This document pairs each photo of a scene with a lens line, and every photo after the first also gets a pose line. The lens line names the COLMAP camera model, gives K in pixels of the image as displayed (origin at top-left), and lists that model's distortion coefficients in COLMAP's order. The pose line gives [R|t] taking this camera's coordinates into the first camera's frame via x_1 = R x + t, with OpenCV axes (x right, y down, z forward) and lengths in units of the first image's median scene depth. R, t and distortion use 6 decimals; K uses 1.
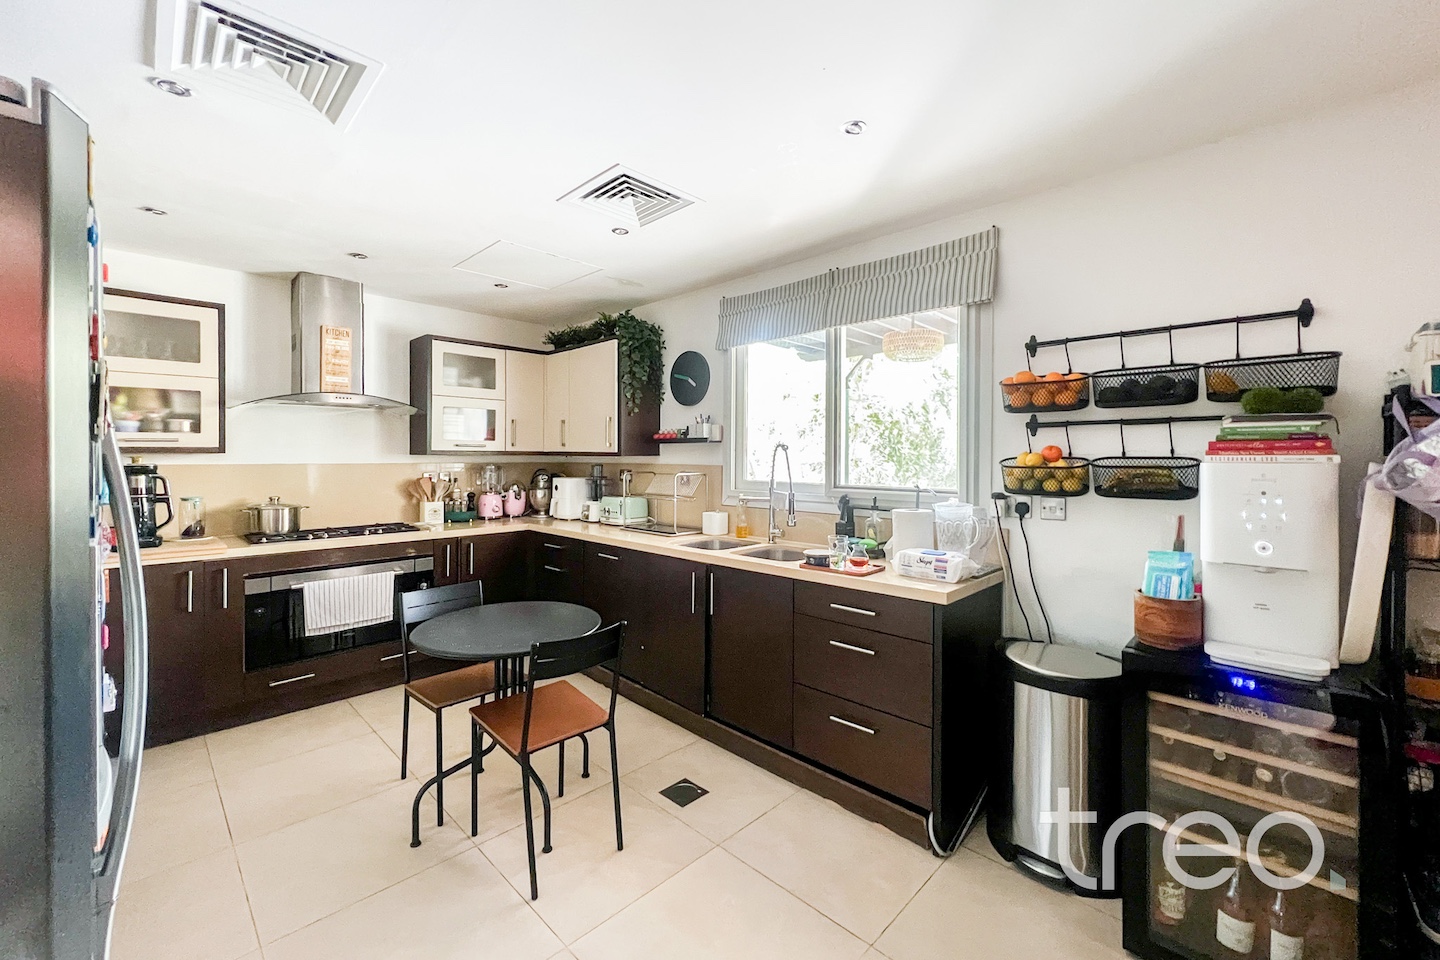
lens RADIAL K [[582.9, 0, 687.5], [0, 582.9, 448.6], [0, 0, 1]] dist [-0.000887, -0.000079]
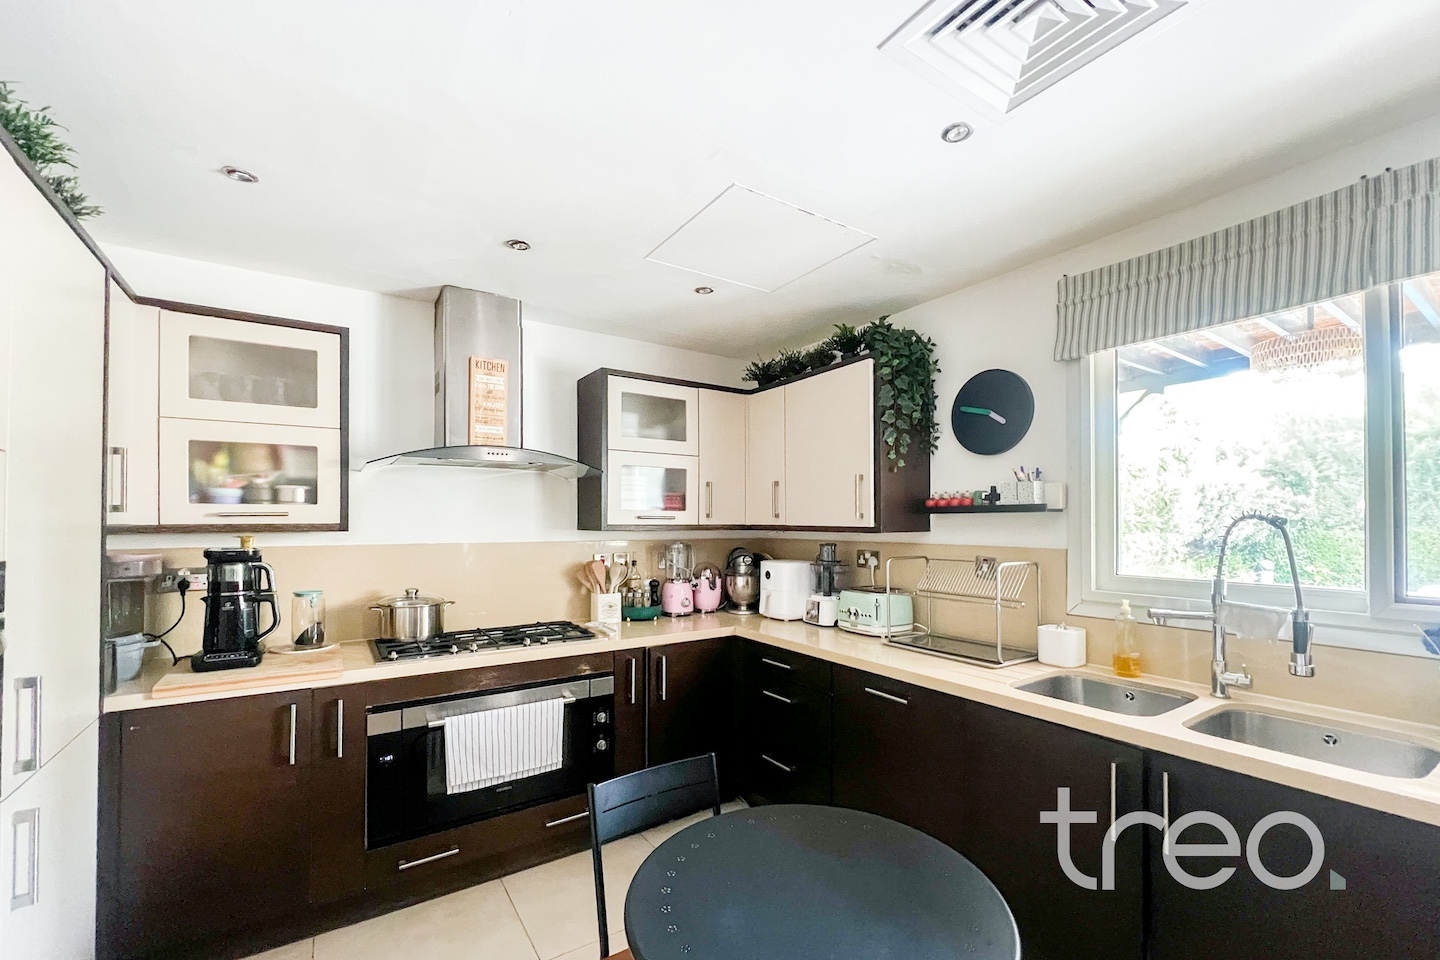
lens RADIAL K [[597.4, 0, 717.0], [0, 597.4, 504.2], [0, 0, 1]] dist [-0.000779, 0.000173]
pose [[0.983867, -0.009475, -0.178652, -0.176982], [0.006025, 0.999785, -0.019843, -0.007358], [0.178802, 0.018447, 0.983712, 0.297351]]
